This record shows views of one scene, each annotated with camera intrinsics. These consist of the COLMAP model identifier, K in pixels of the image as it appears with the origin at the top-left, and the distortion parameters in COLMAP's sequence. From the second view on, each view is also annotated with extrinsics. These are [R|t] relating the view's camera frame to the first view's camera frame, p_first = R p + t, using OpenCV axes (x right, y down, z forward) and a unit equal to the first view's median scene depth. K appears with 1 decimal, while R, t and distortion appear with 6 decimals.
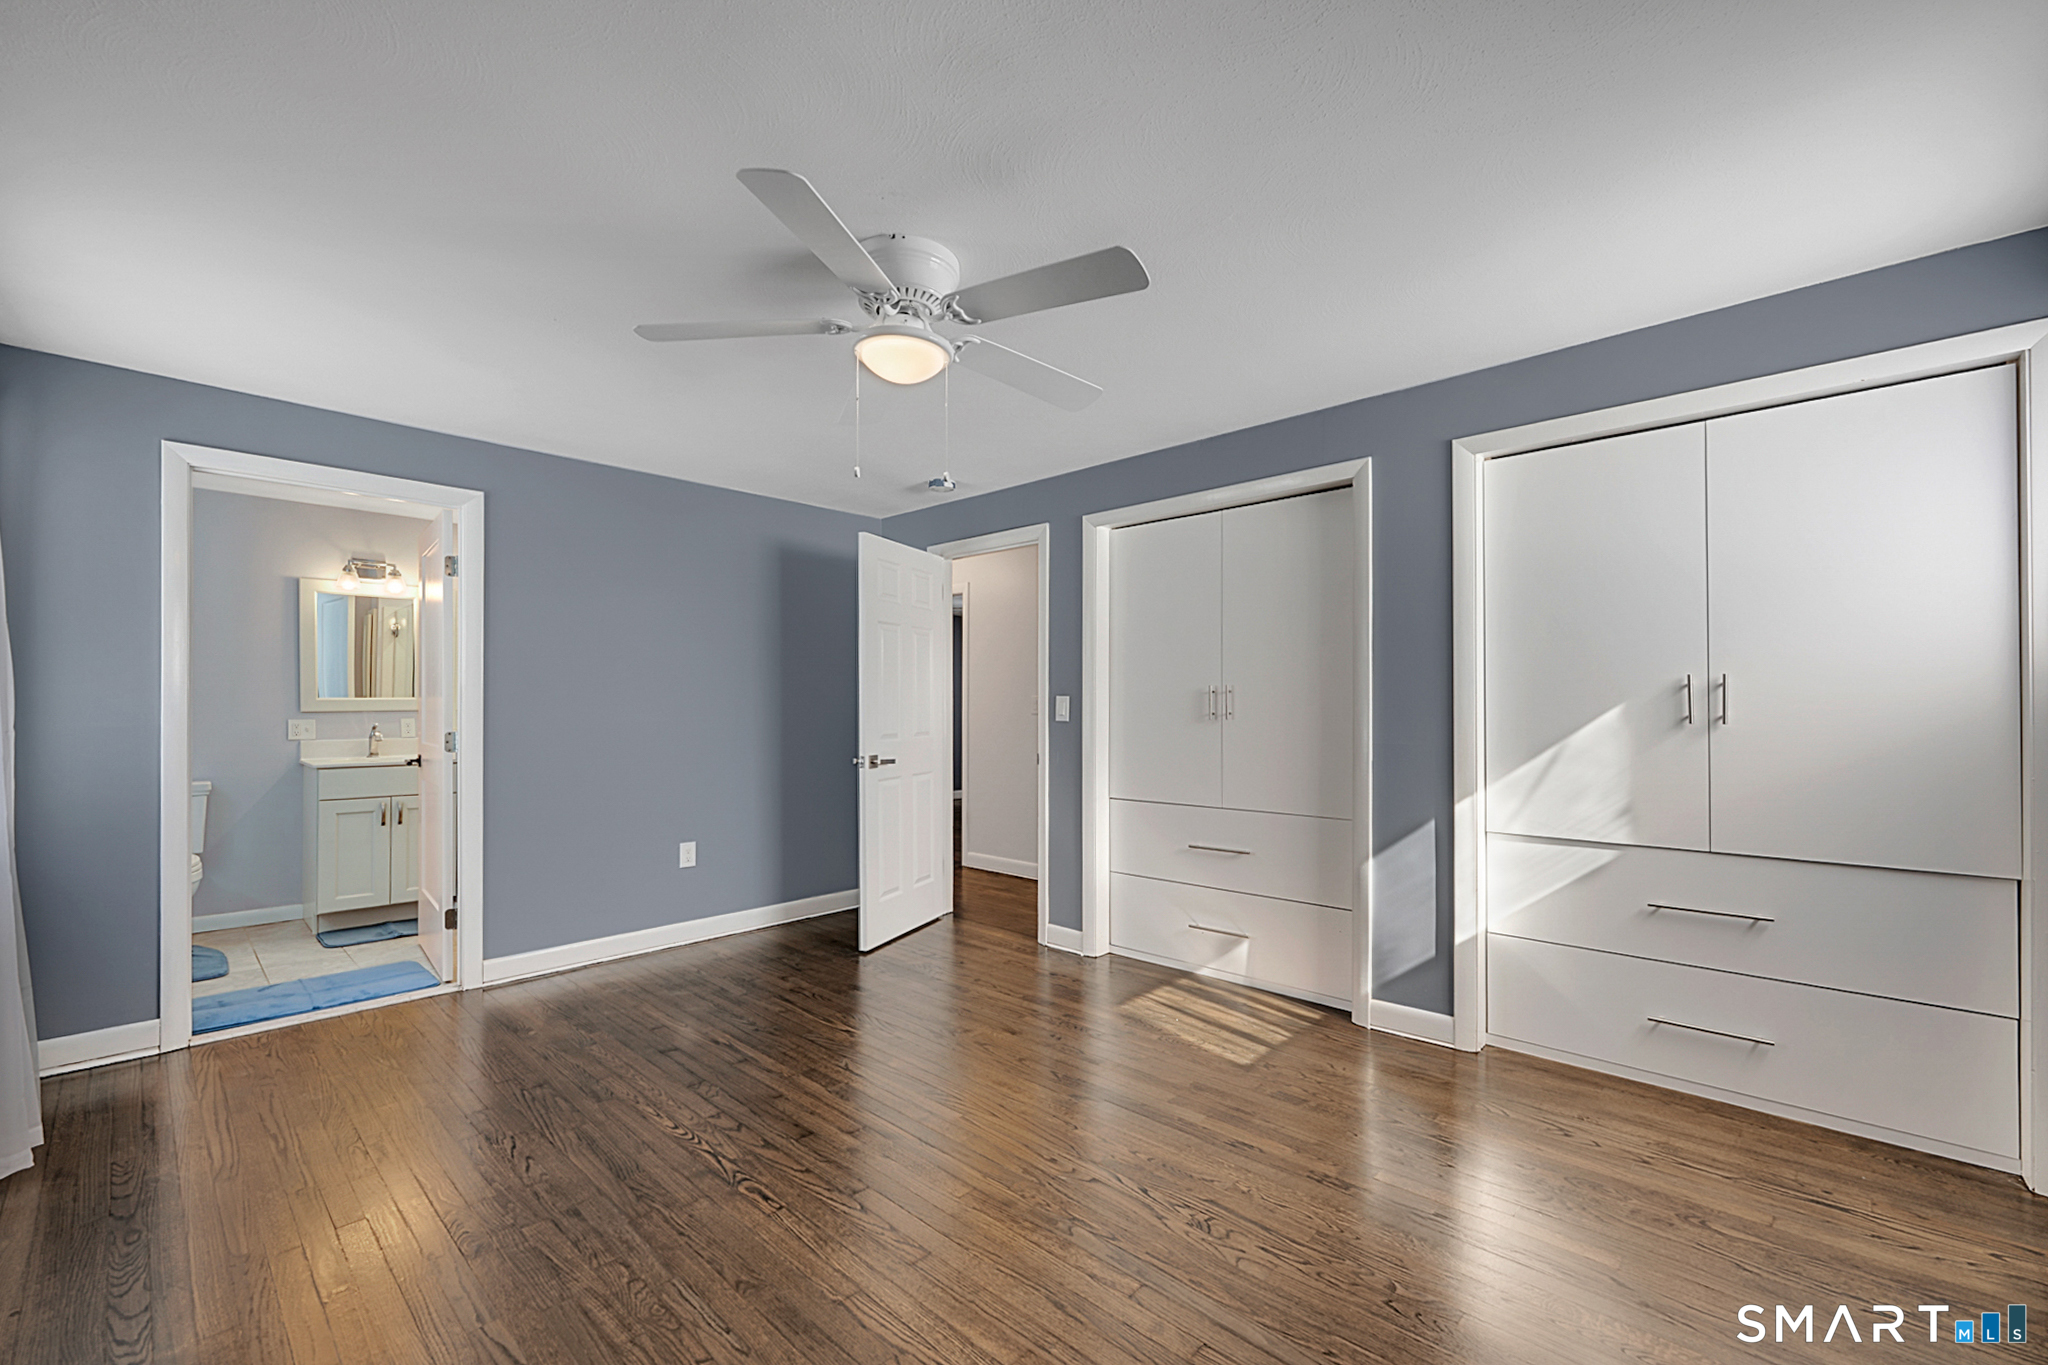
lens RADIAL K [[830.0, 0, 1028.5], [0, 830.0, 696.4], [0, 0, 1]] dist [-0.007219, 0.001522]
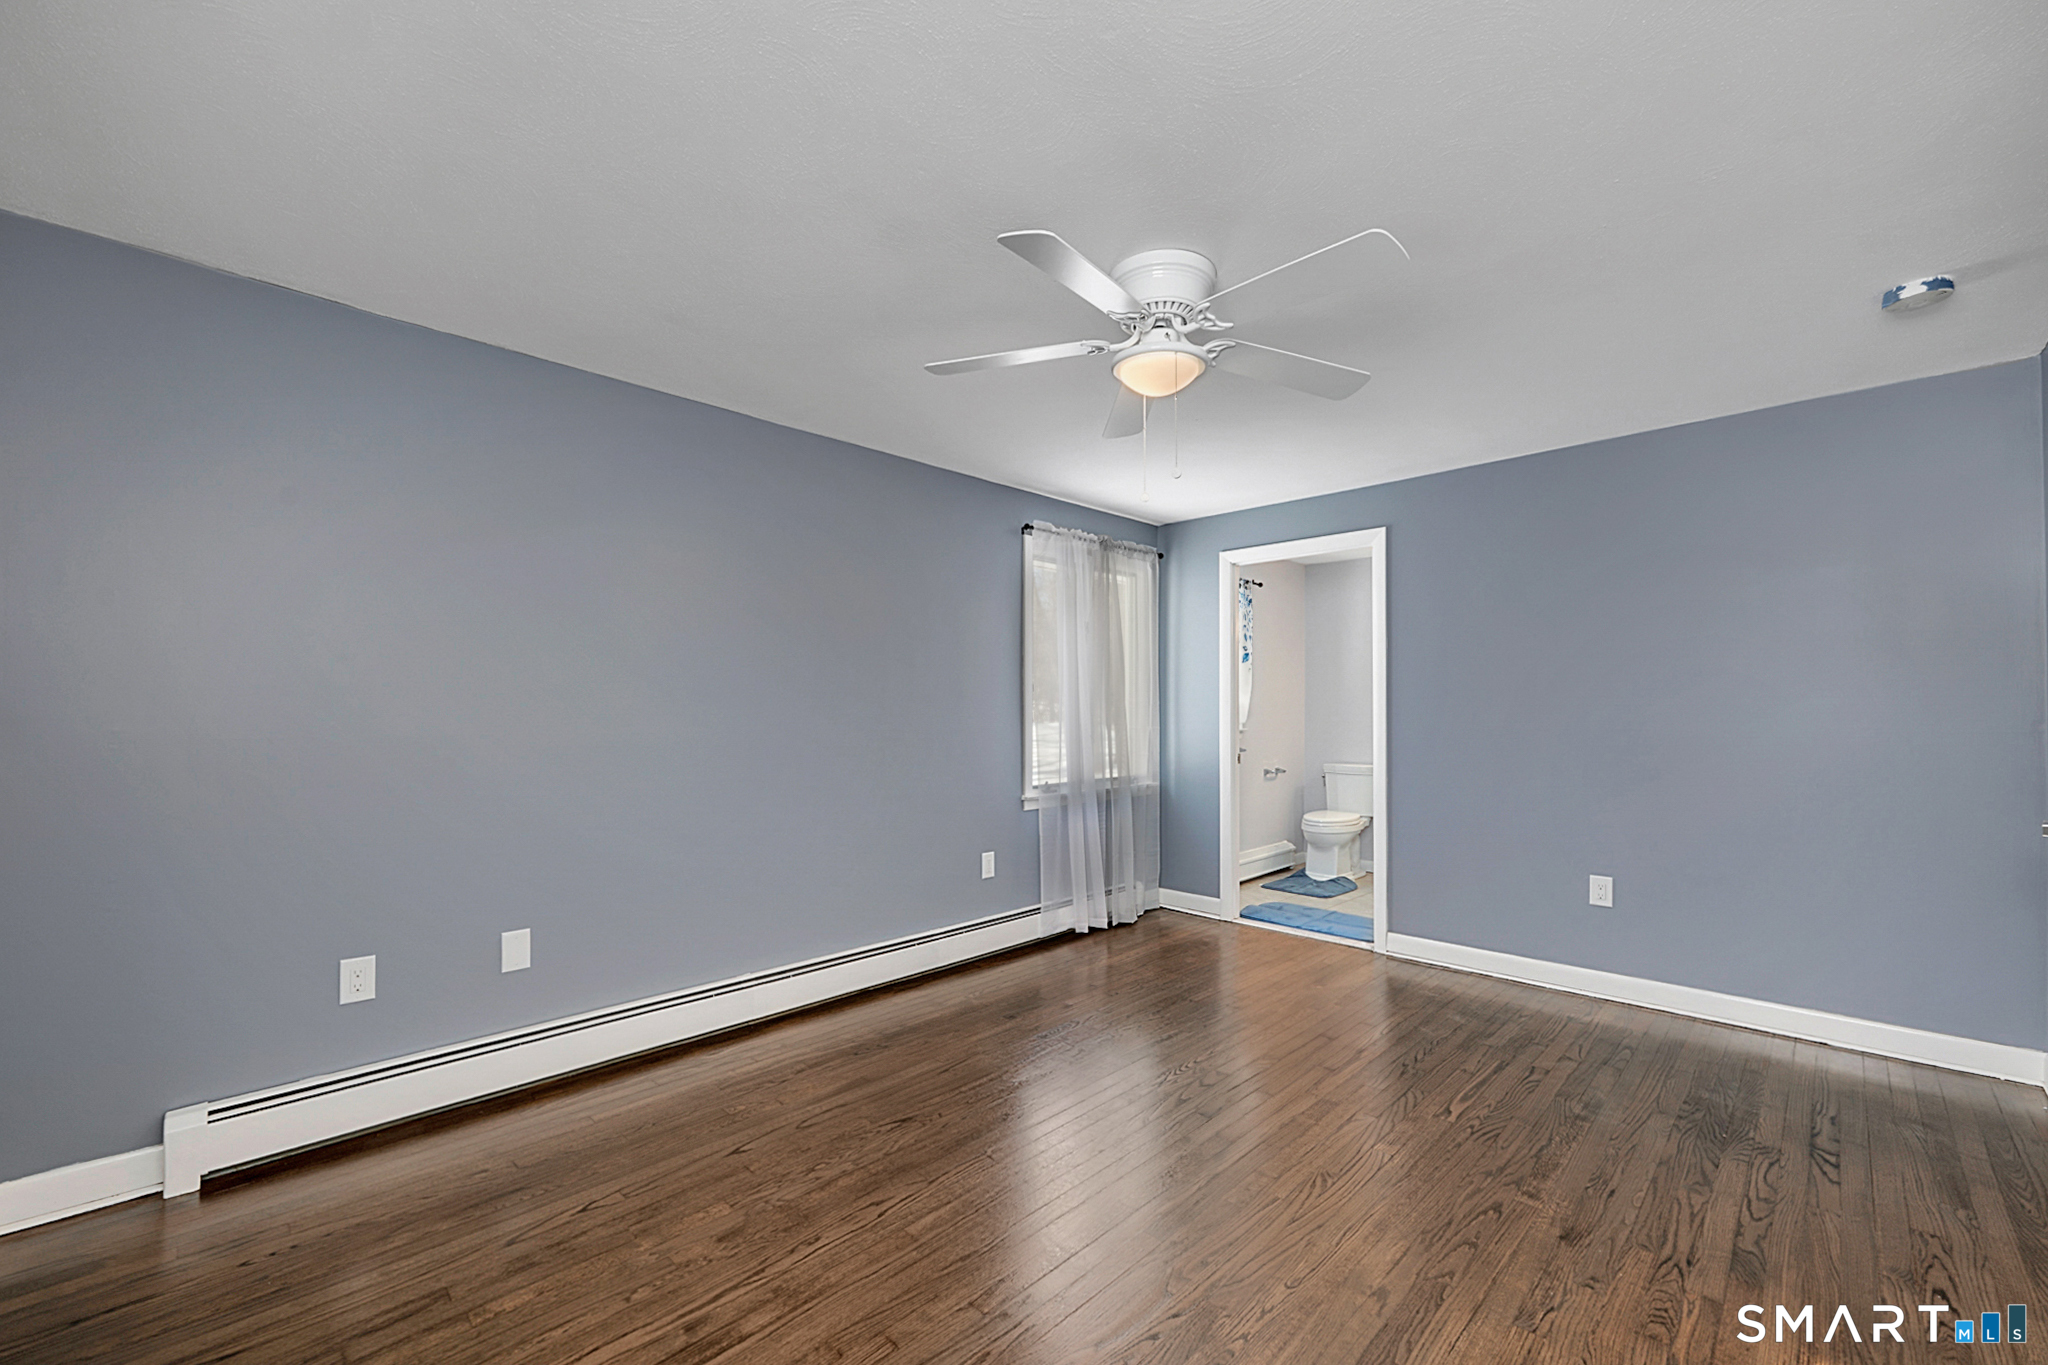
lens RADIAL K [[830.0, 0, 989.2], [0, 830.0, 703.9], [0, 0, 1]] dist [-0.007219, 0.001522]
pose [[-0.049600, -0.006923, -0.998745, 0.548445], [0.012335, 0.999895, -0.007543, 0.001800], [0.998693, -0.012694, -0.049510, 0.524293]]
